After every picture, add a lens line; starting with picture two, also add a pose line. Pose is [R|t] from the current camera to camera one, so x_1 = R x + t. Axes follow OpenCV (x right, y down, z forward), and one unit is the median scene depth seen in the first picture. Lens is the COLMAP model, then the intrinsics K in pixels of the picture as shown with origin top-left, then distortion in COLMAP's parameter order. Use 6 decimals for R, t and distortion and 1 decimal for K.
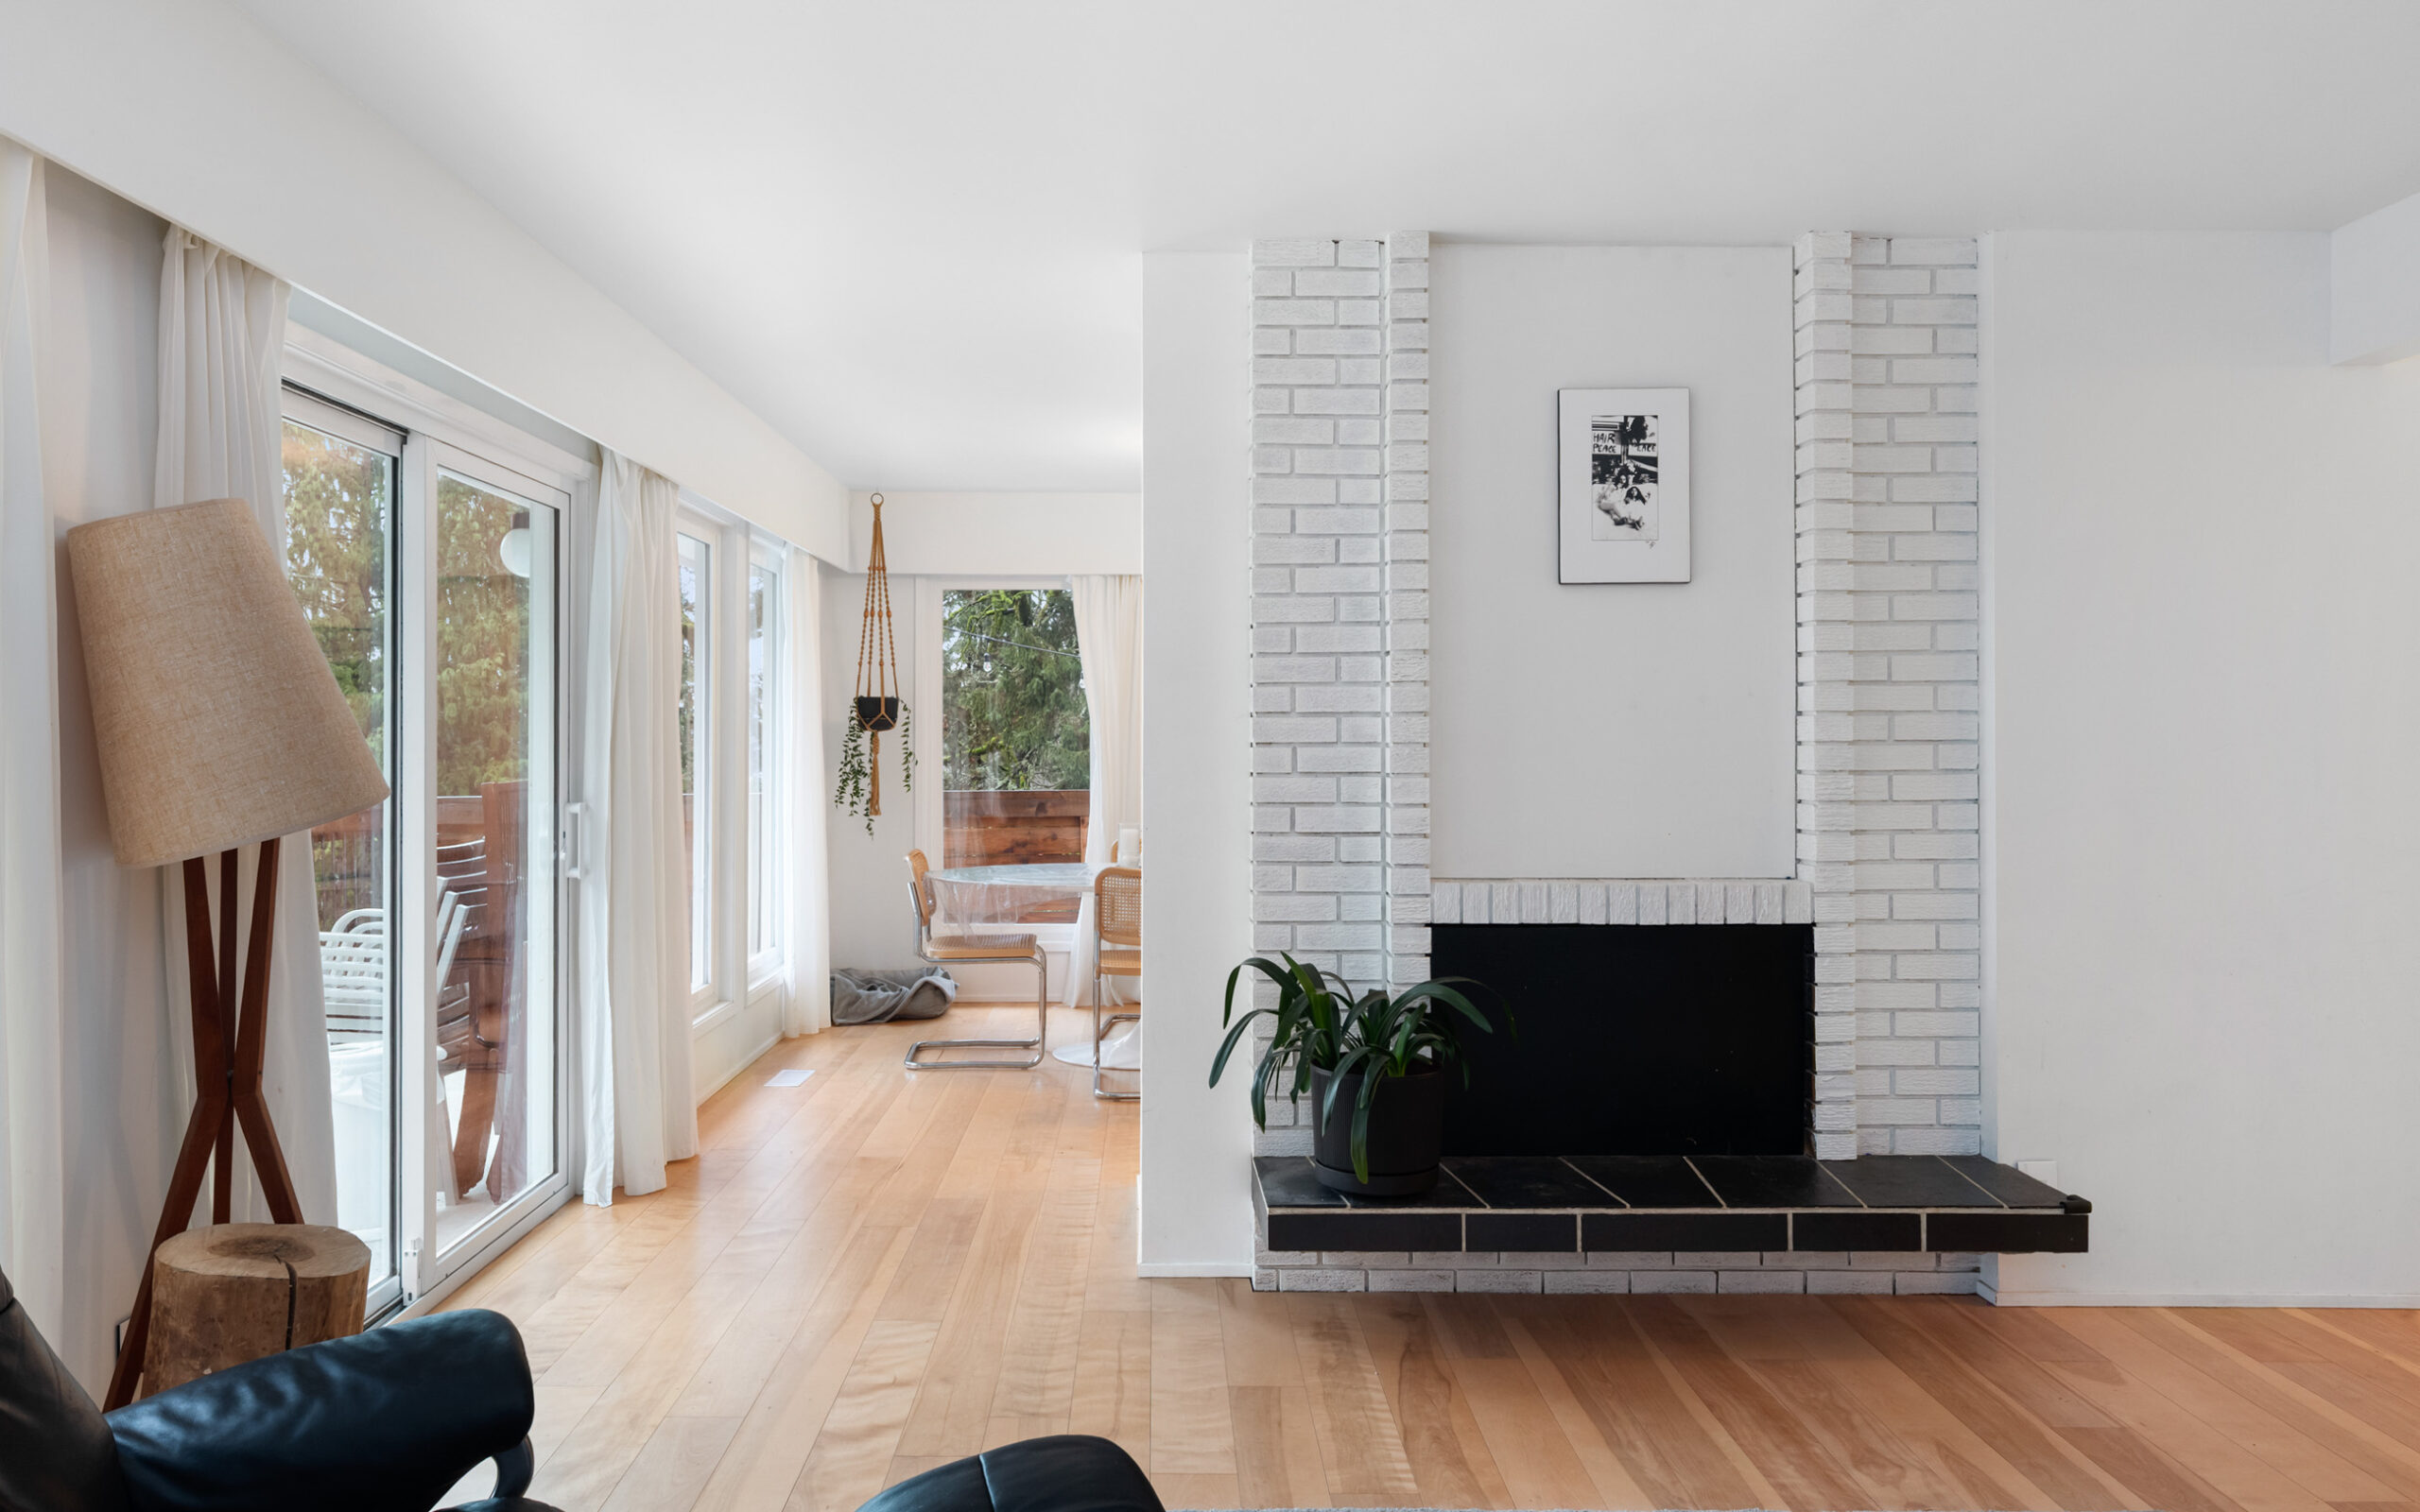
lens RADIAL K [[1628.7, 0, 1206.5], [0, 1628.7, 745.0], [0, 0, 1]] dist [0.002928, 0.000132]
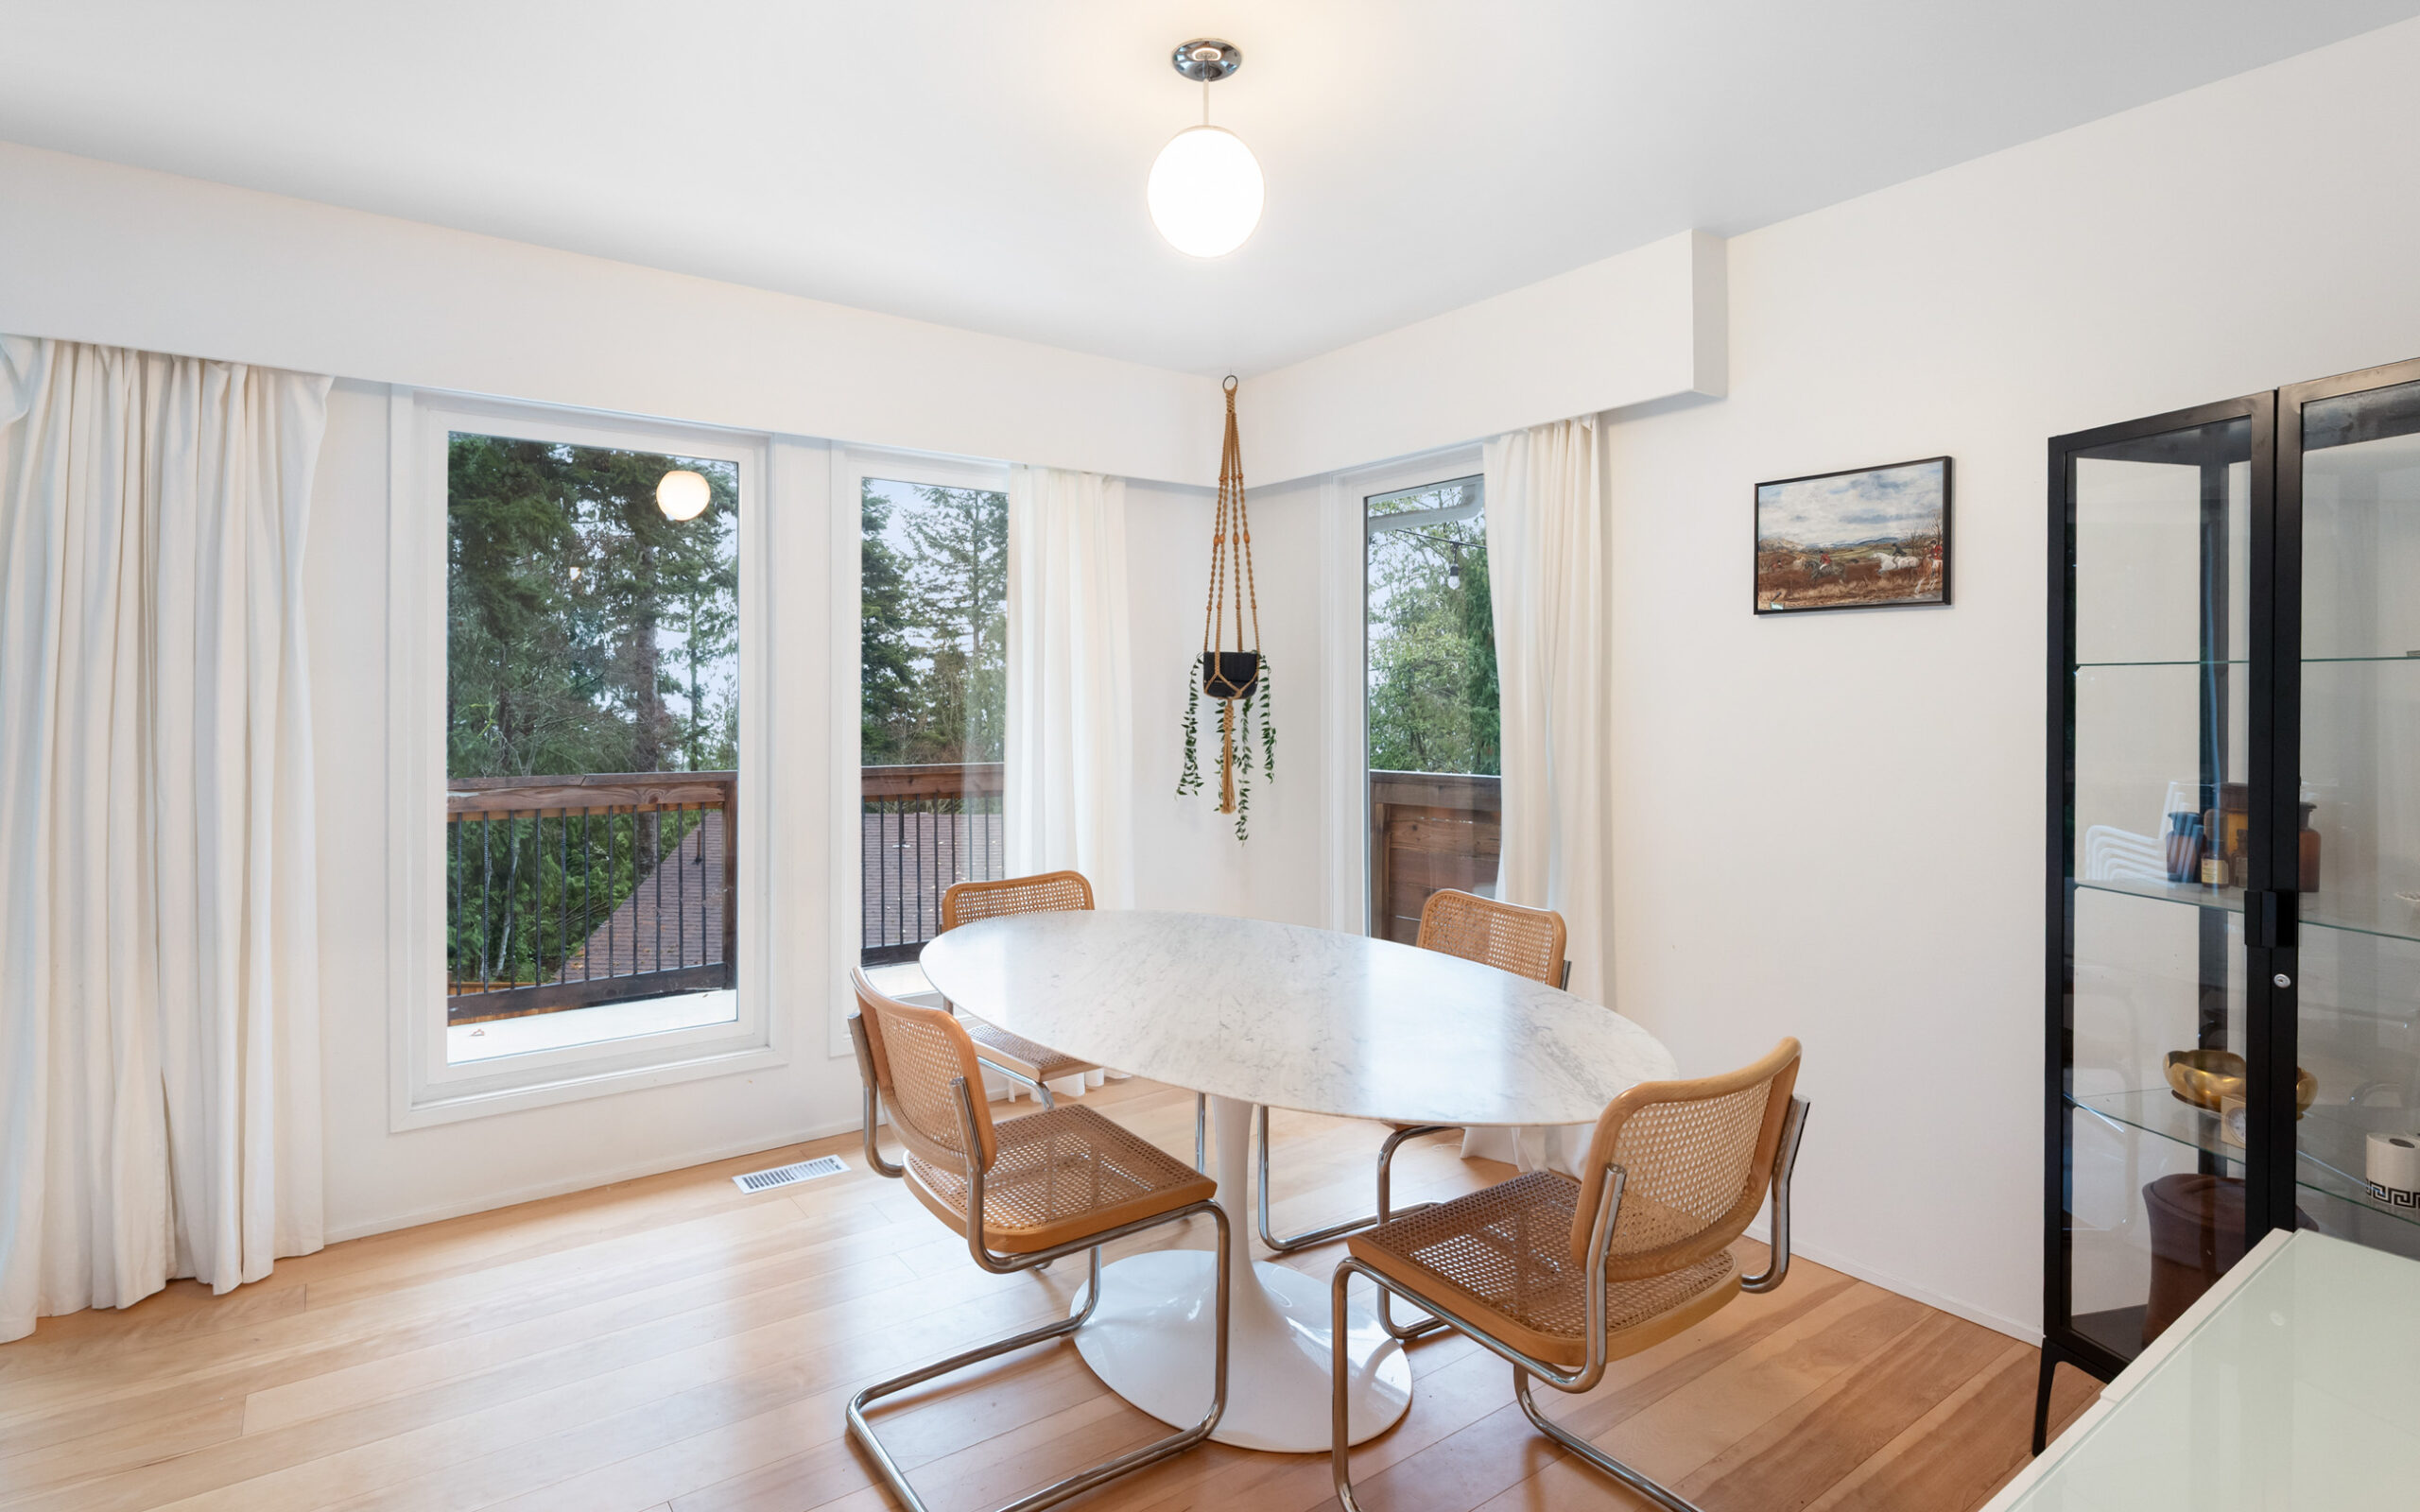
lens RADIAL K [[1199.3, 0, 1235.3], [0, 1199.3, 696.3], [0, 0, 1]] dist [0.000358, -0.000164]
pose [[0.571825, -0.003337, -0.820369, 0.241863], [-0.003482, 0.999973, -0.006495, -0.006404], [0.820368, 0.006570, 0.571798, 0.690544]]
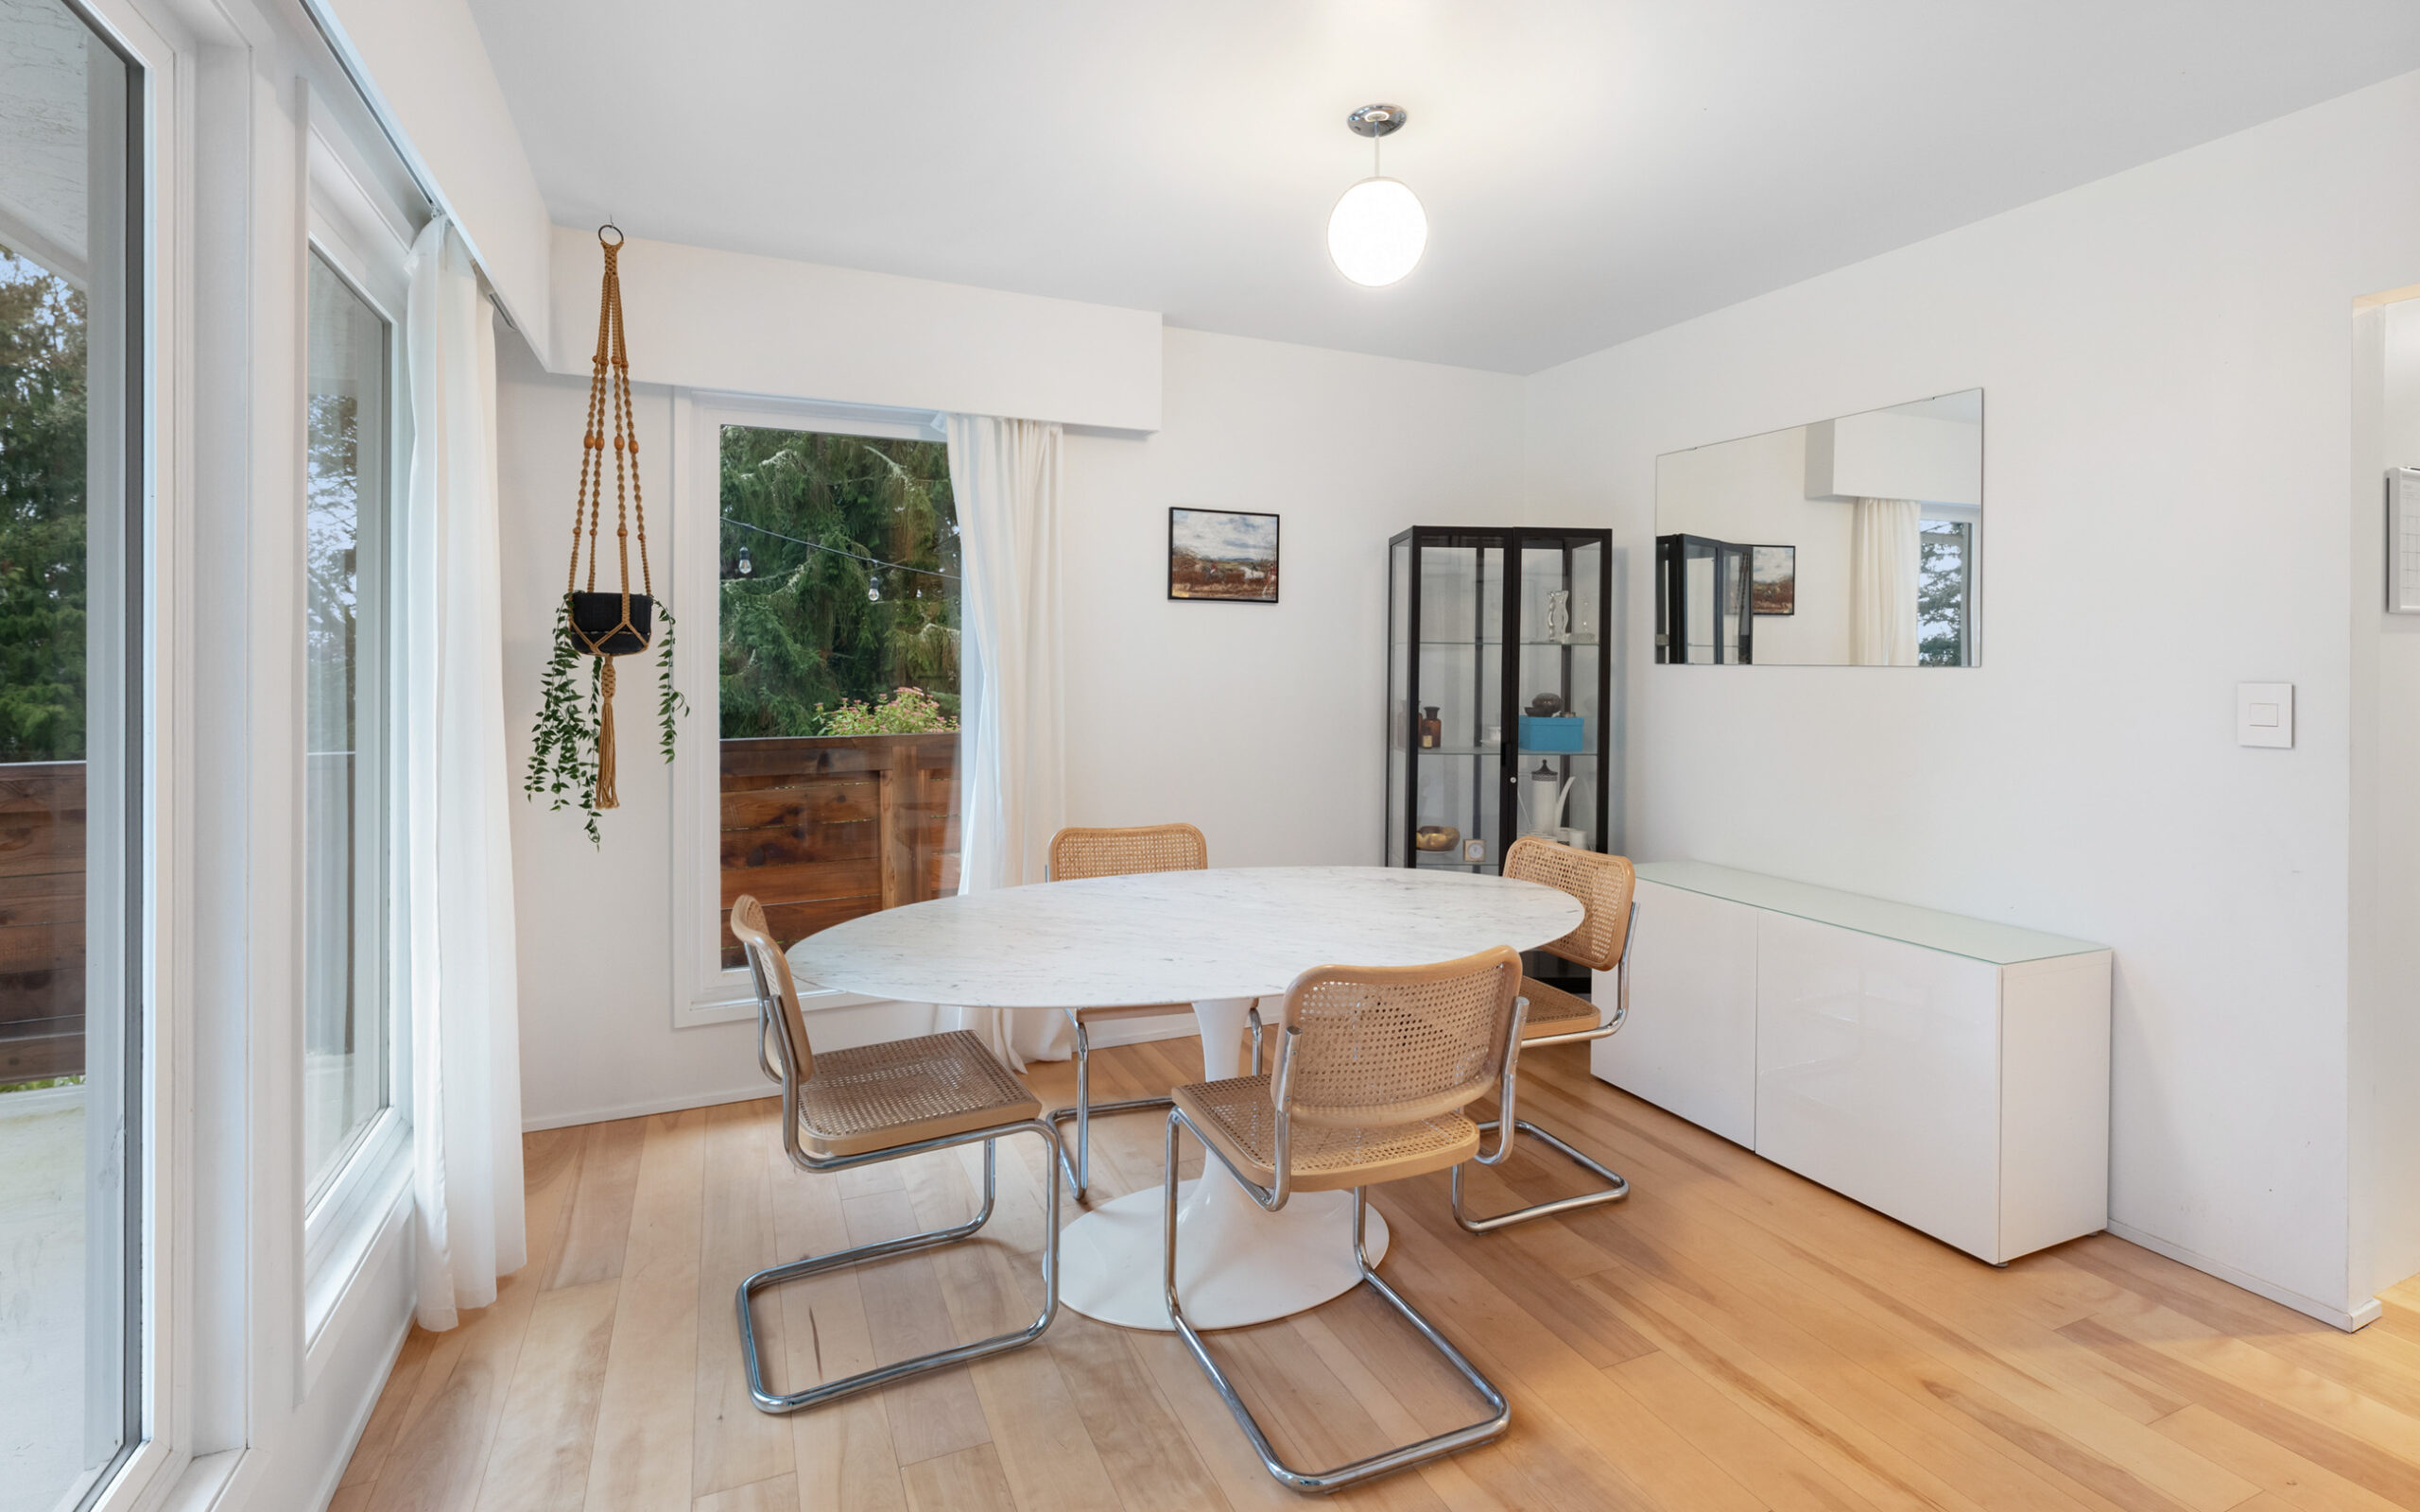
lens RADIAL K [[1084.5, 0, 1188.0], [0, 1084.5, 670.8], [0, 0, 1]] dist [-0.003888, -0.000415]
pose [[0.930920, 0.000080, 0.365223, -0.153368], [-0.002041, 0.999985, 0.004985, -0.005526], [-0.365217, -0.005386, 0.930907, 0.583232]]
